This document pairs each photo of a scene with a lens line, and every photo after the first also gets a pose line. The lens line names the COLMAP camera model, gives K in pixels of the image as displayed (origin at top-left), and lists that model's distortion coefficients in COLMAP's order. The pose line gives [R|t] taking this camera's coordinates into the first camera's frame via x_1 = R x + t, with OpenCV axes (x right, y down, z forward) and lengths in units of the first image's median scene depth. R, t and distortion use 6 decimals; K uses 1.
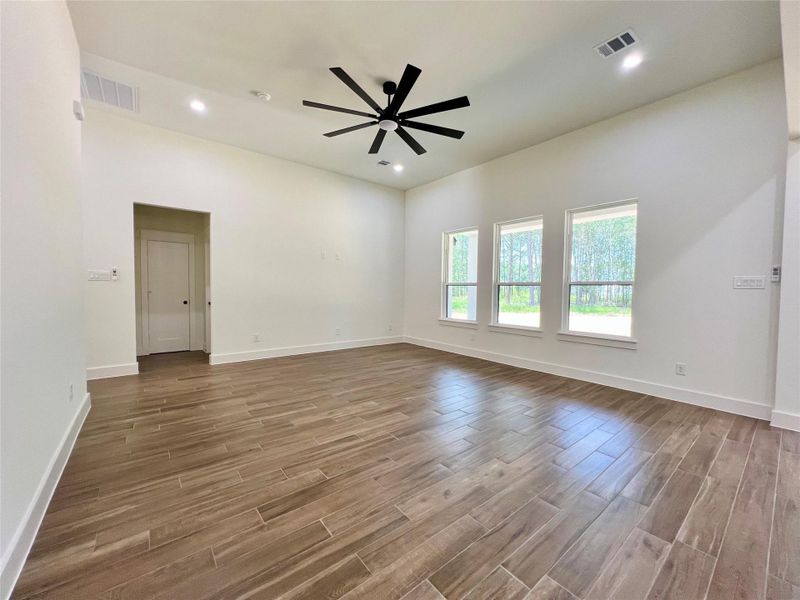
lens RADIAL K [[322.0, 0, 402.0], [0, 322.0, 304.0], [0, 0, 1]] dist [-0.000444, -0.000869]
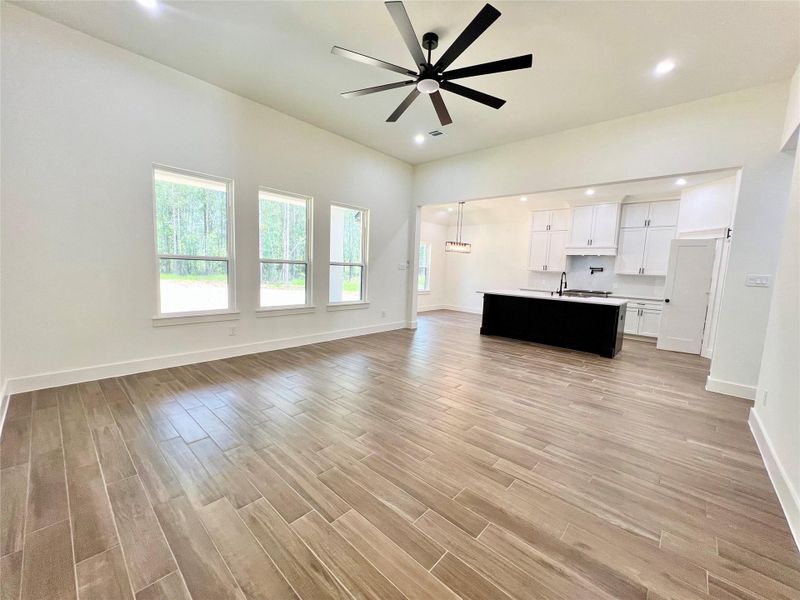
lens RADIAL K [[322.0, 0, 406.5], [0, 322.0, 300.0], [0, 0, 1]] dist [-0.000444, -0.000869]
pose [[-0.160055, -0.119349, 0.979866, -0.757298], [0.000917, 0.992645, 0.121055, -0.077322], [-0.987108, 0.020274, -0.158768, 0.969795]]
